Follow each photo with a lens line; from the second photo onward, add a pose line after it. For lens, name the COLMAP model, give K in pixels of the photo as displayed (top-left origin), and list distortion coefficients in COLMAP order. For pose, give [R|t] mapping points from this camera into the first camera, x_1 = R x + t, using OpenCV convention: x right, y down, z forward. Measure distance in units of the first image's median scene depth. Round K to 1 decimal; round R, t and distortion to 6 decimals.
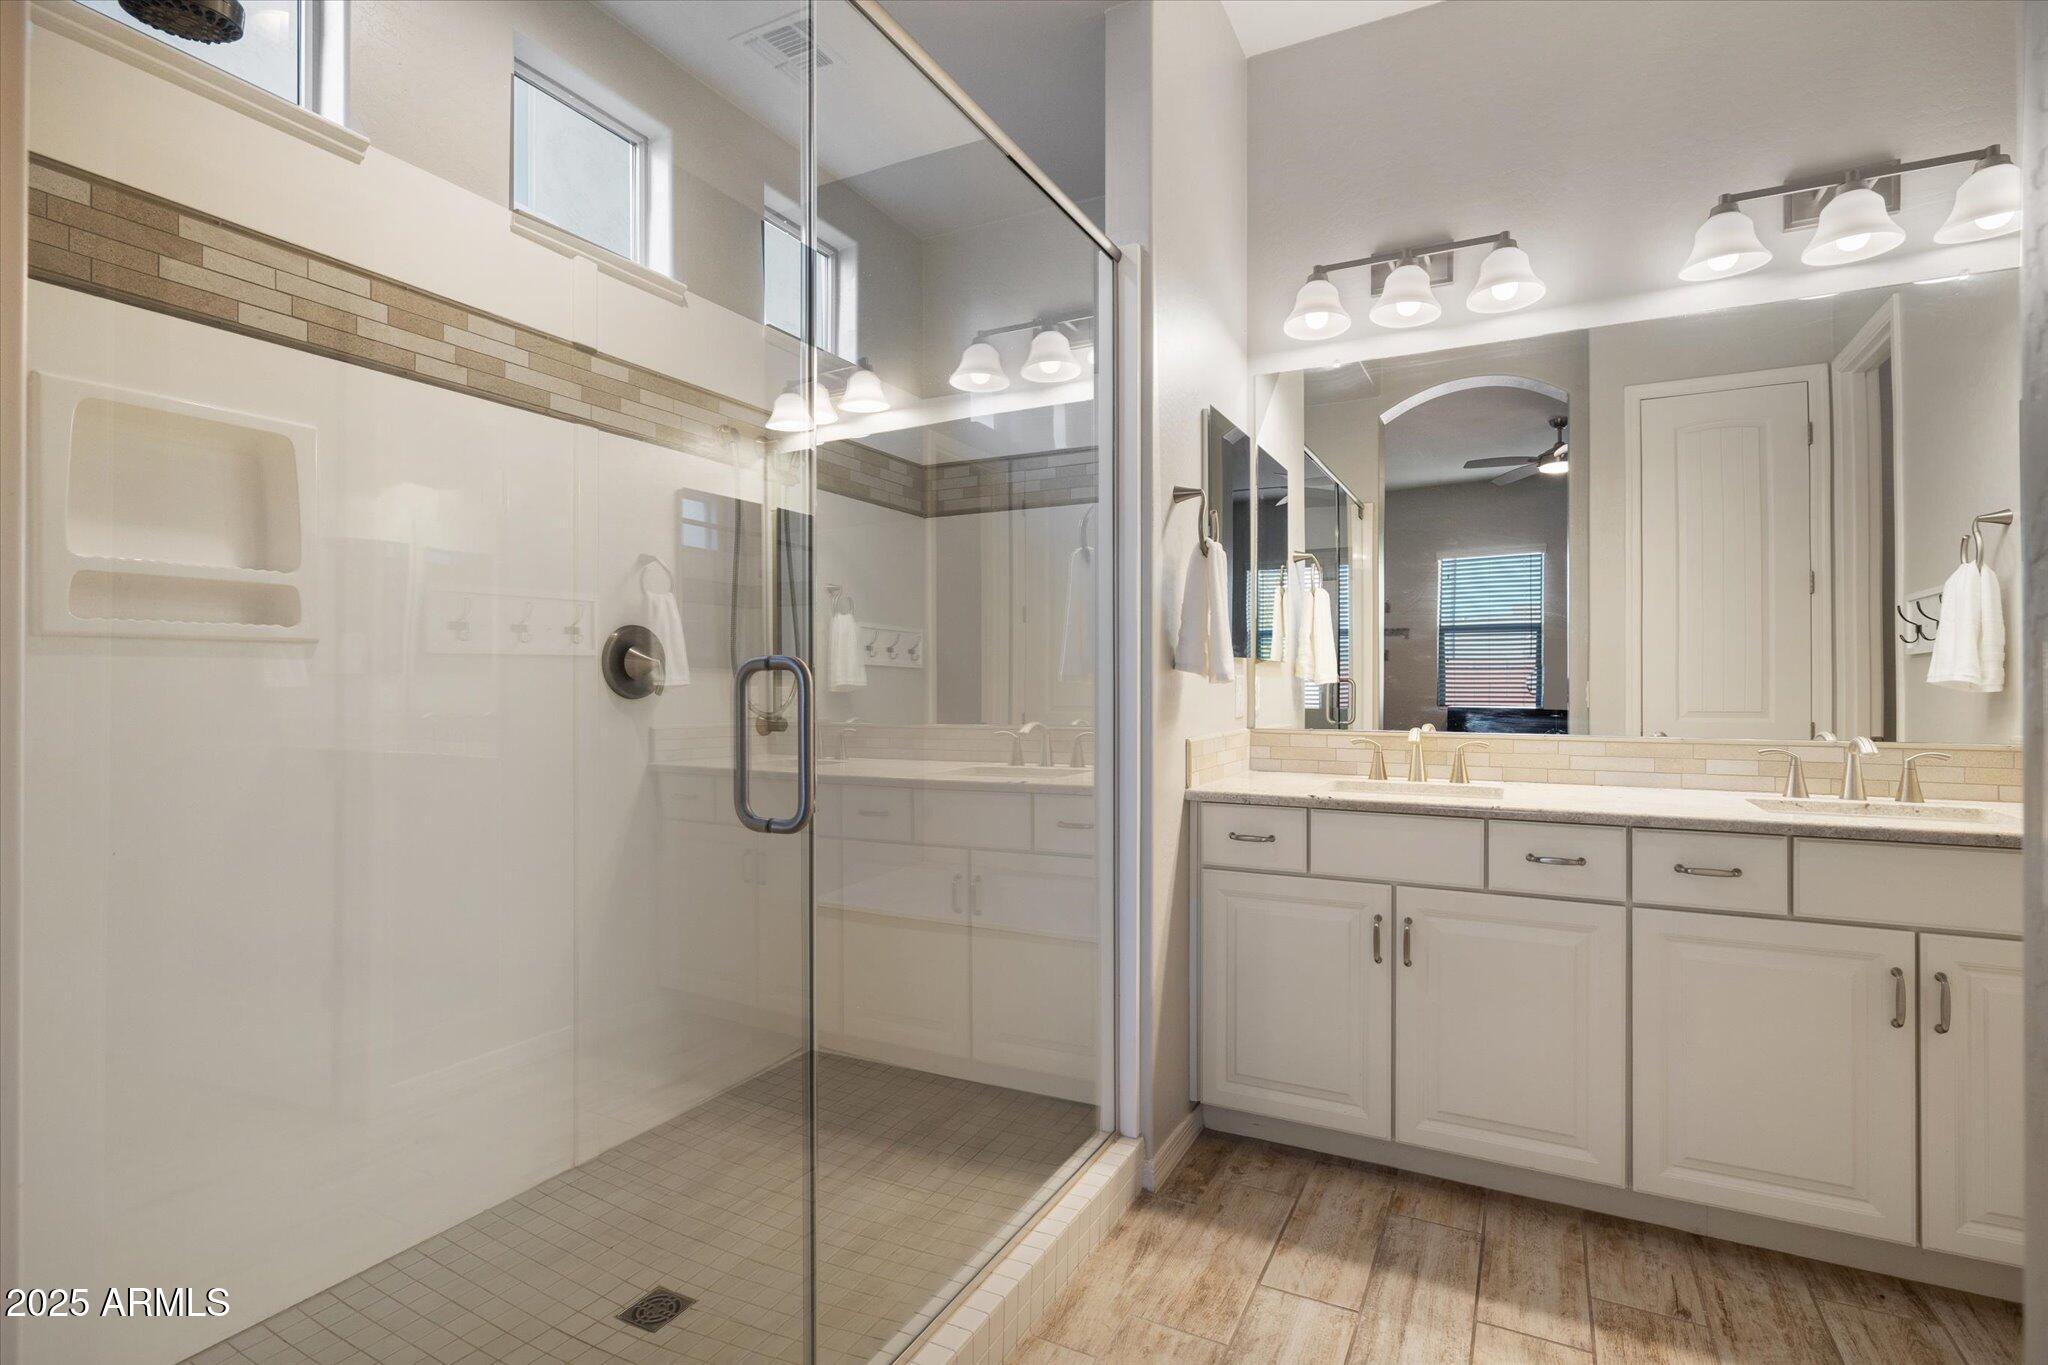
lens RADIAL K [[992.6, 0, 1020.2], [0, 992.6, 677.9], [0, 0, 1]] dist [-0.009058, 0.001618]
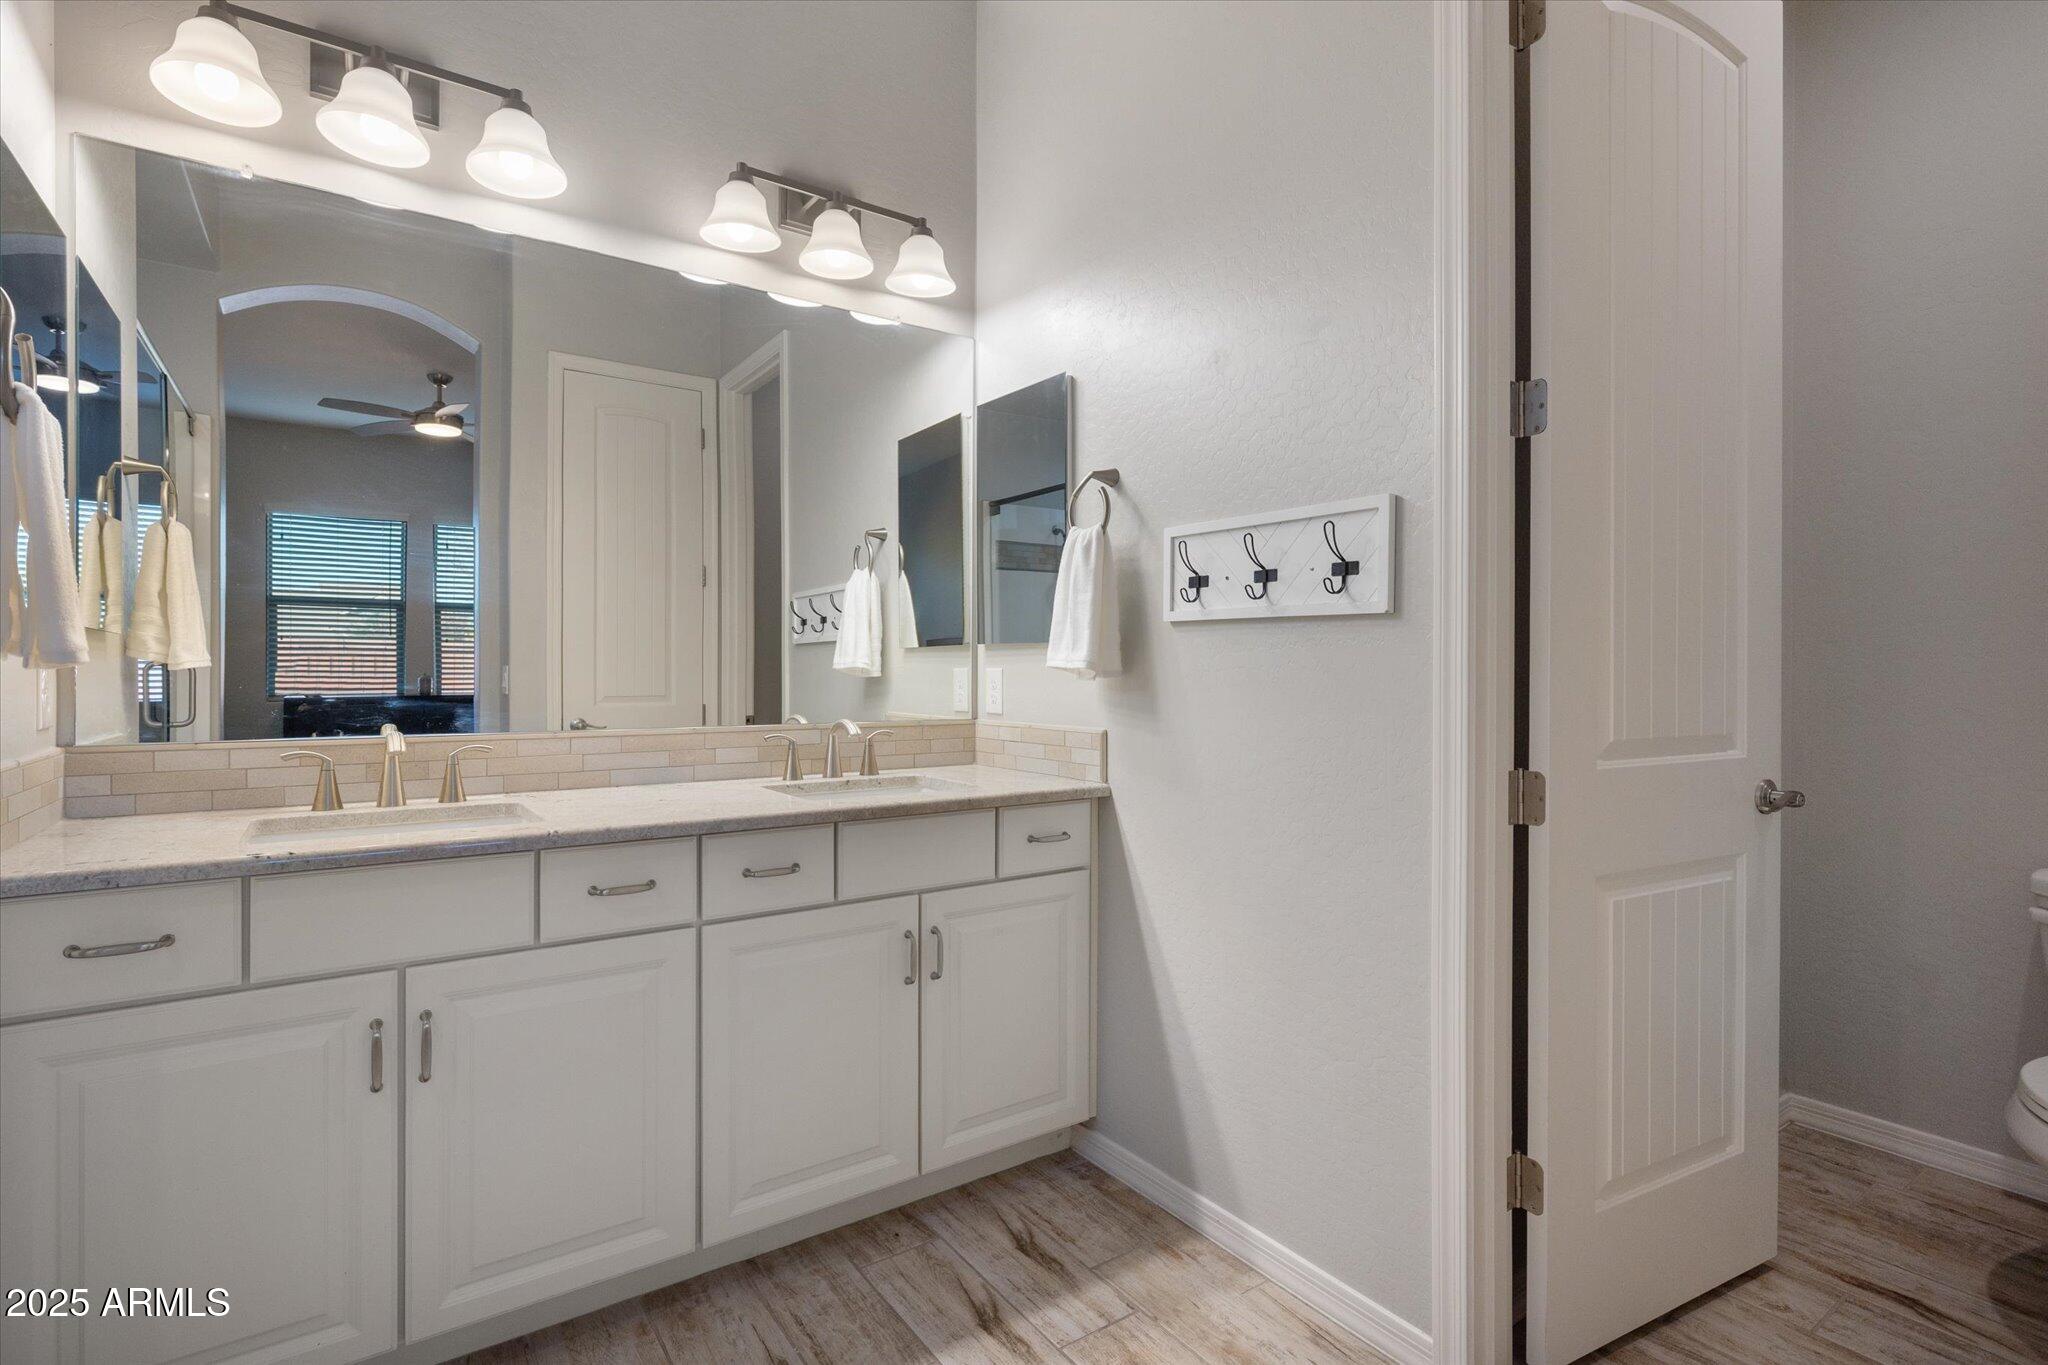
lens RADIAL K [[992.6, 0, 1020.2], [0, 992.6, 677.9], [0, 0, 1]] dist [-0.009058, 0.001618]
pose [[0.469068, -0.006588, 0.883137, -0.015840], [-0.006354, 0.999921, 0.010834, 0.001883], [-0.883139, -0.010693, 0.468989, 0.301525]]
